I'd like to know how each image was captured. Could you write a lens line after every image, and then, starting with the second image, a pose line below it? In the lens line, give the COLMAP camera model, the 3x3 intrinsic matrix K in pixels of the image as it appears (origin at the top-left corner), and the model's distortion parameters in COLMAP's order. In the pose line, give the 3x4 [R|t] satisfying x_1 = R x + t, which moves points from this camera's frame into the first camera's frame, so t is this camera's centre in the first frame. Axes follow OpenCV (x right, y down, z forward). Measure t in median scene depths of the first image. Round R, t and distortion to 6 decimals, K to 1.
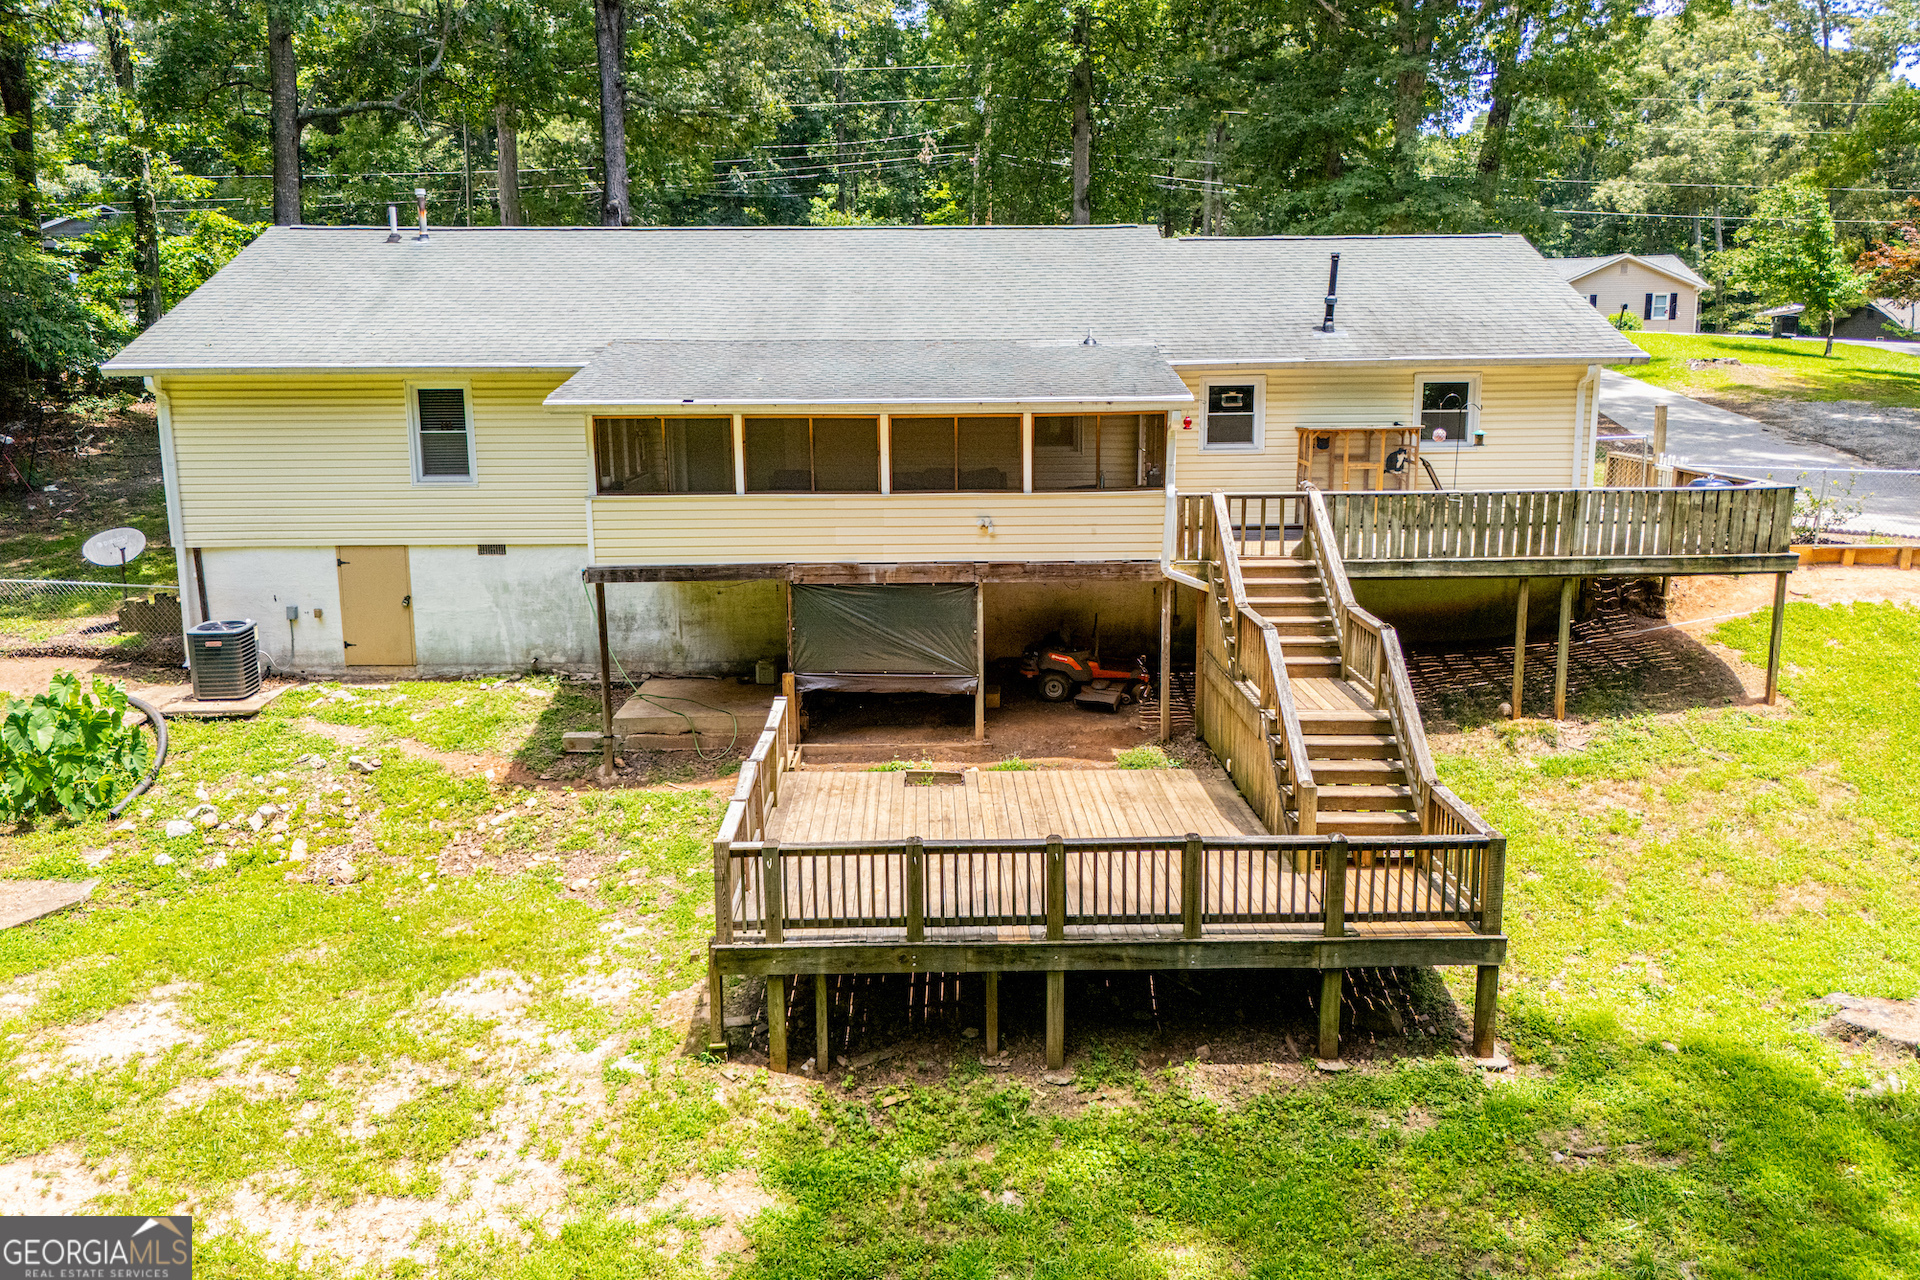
lens RADIAL K [[1445.3, 0, 953.6], [0, 1445.3, 556.9], [0, 0, 1]] dist [0.066615, -0.059160]
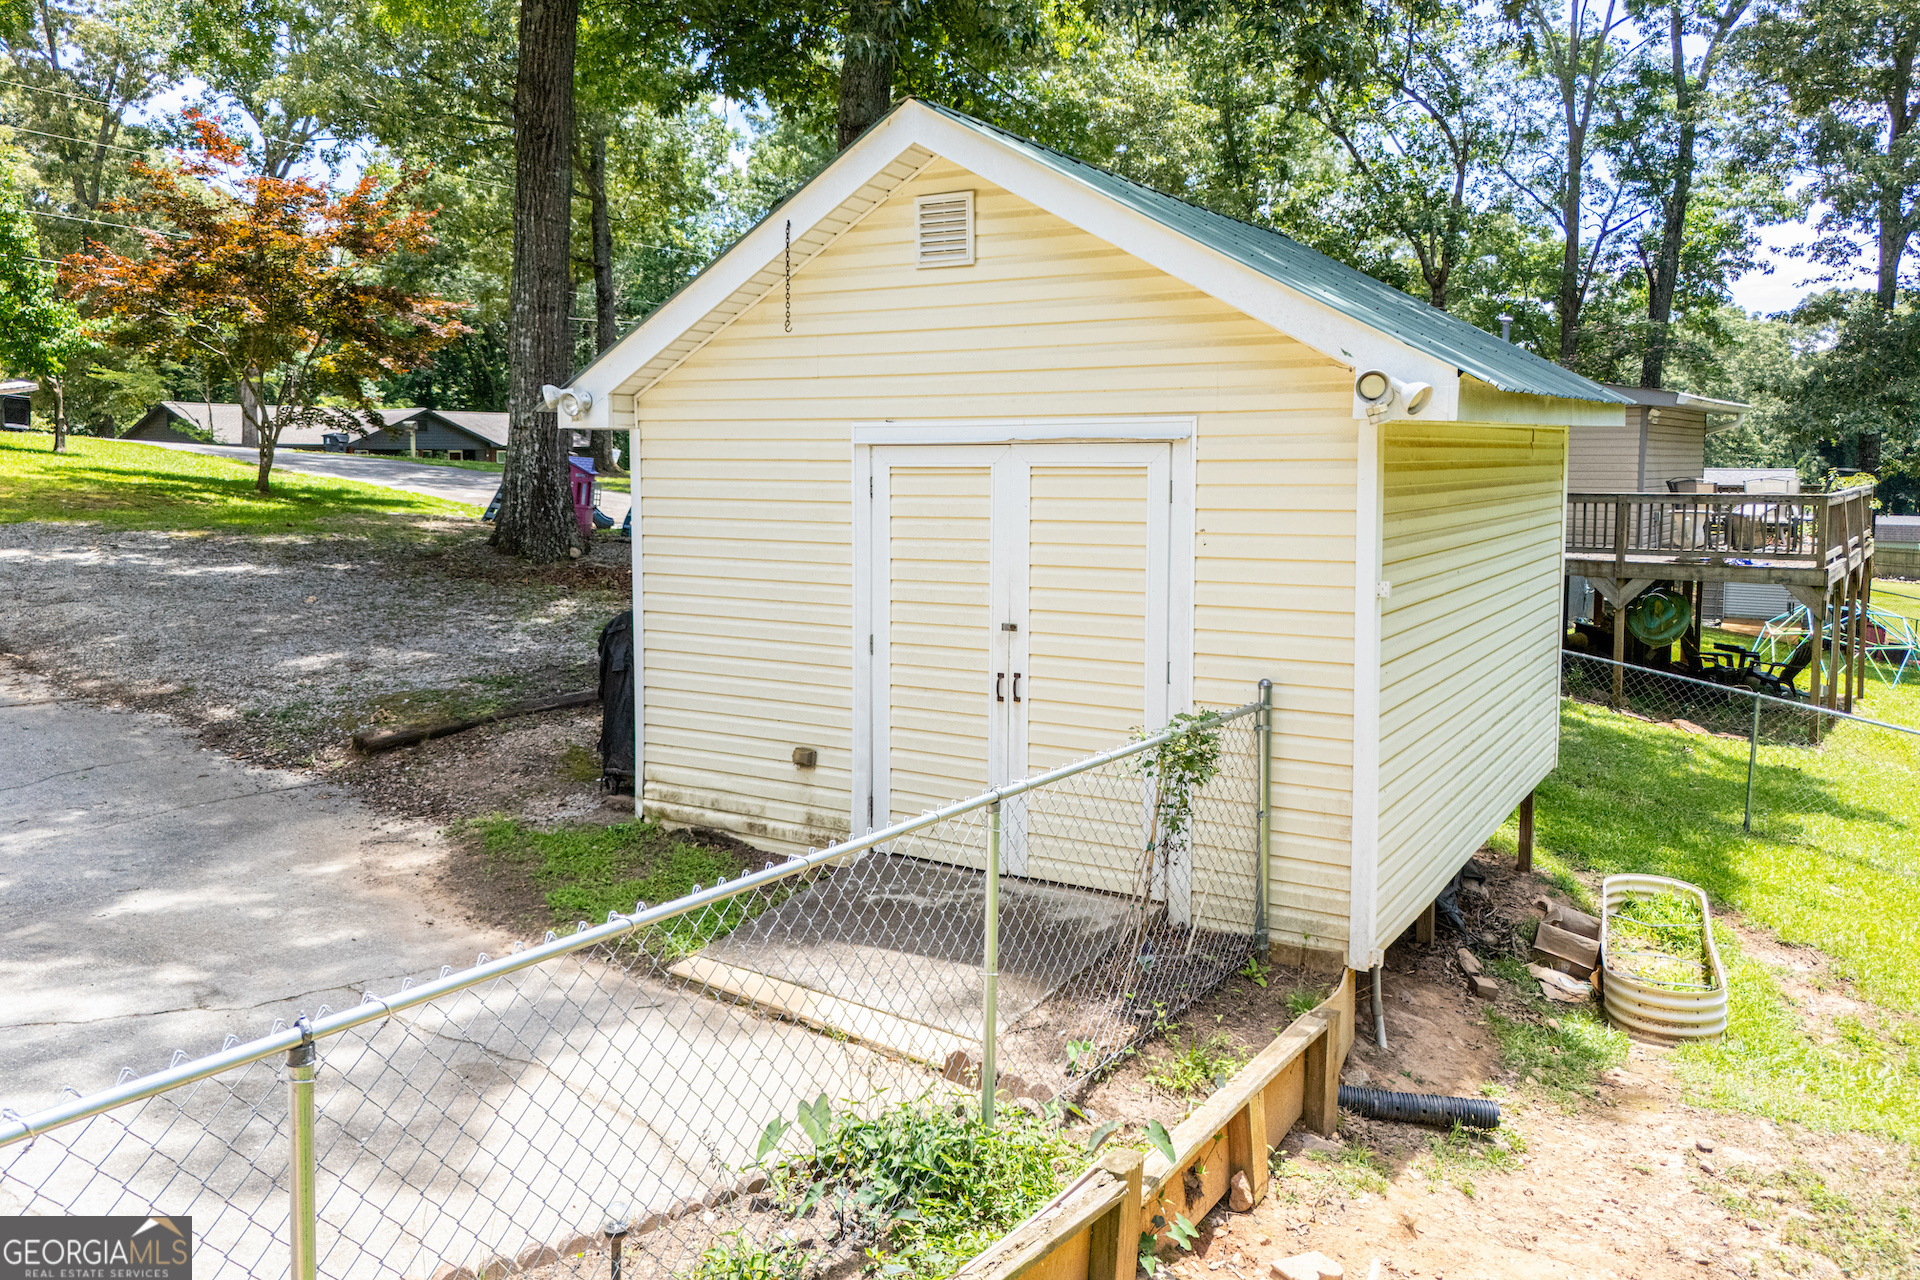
lens RADIAL K [[1445.3, 0, 953.6], [0, 1445.3, 556.9], [0, 0, 1]] dist [0.066615, -0.059160]
pose [[0.520599, -0.053879, 0.852099, 0.278464], [0.128116, 0.991637, -0.015572, -0.038524], [-0.844134, 0.117274, 0.523148, 0.392049]]
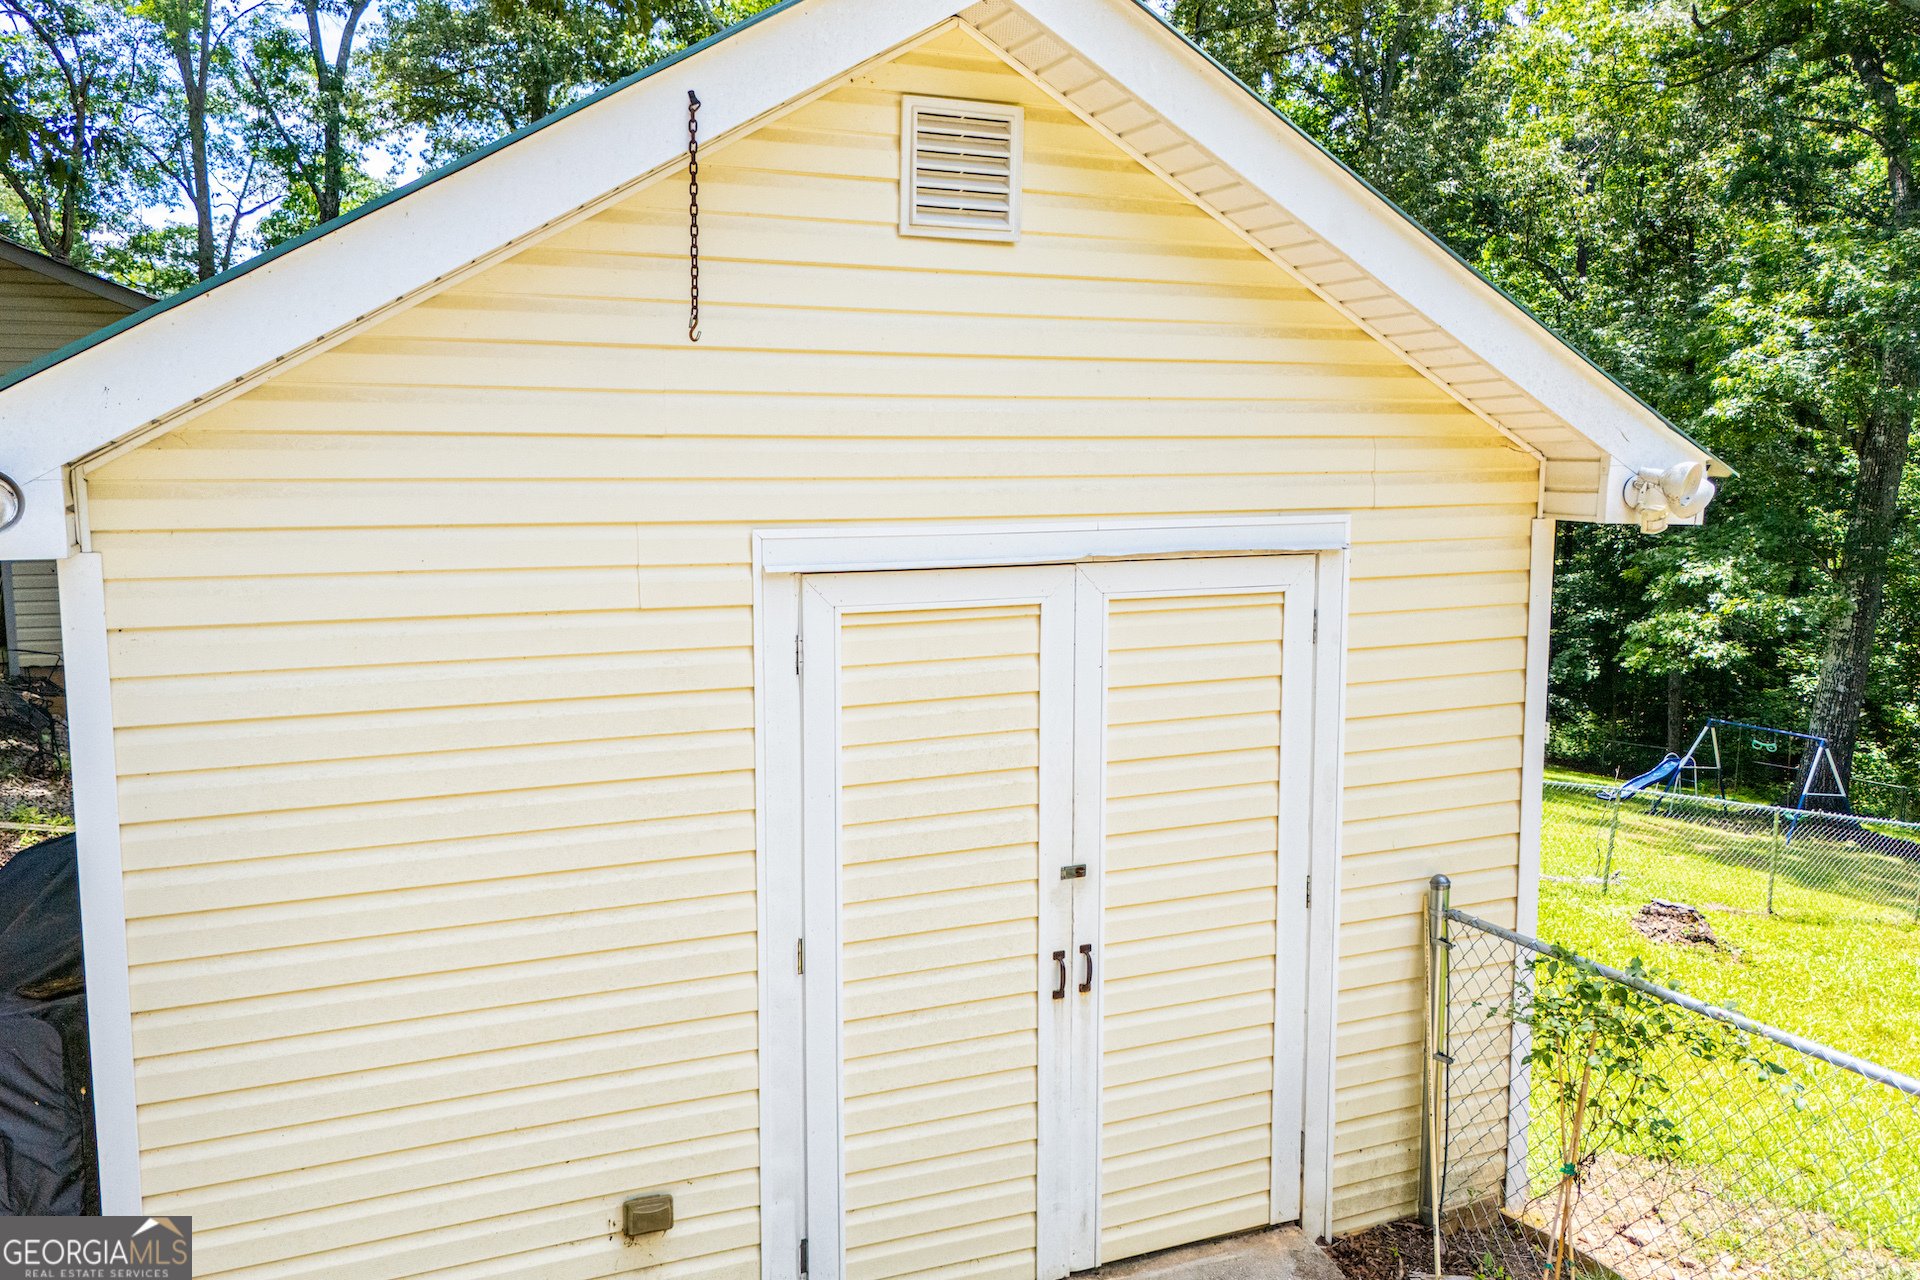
lens RADIAL K [[1489.4, 0, 960.0], [0, 1489.4, 640.0], [0, 0, 1]] dist [0.012132, -0.002174]
pose [[-0.395289, -0.111274, 0.911792, 0.408441], [0.142915, 0.973097, 0.180714, -0.103474], [-0.907371, 0.201743, -0.368752, 0.674024]]
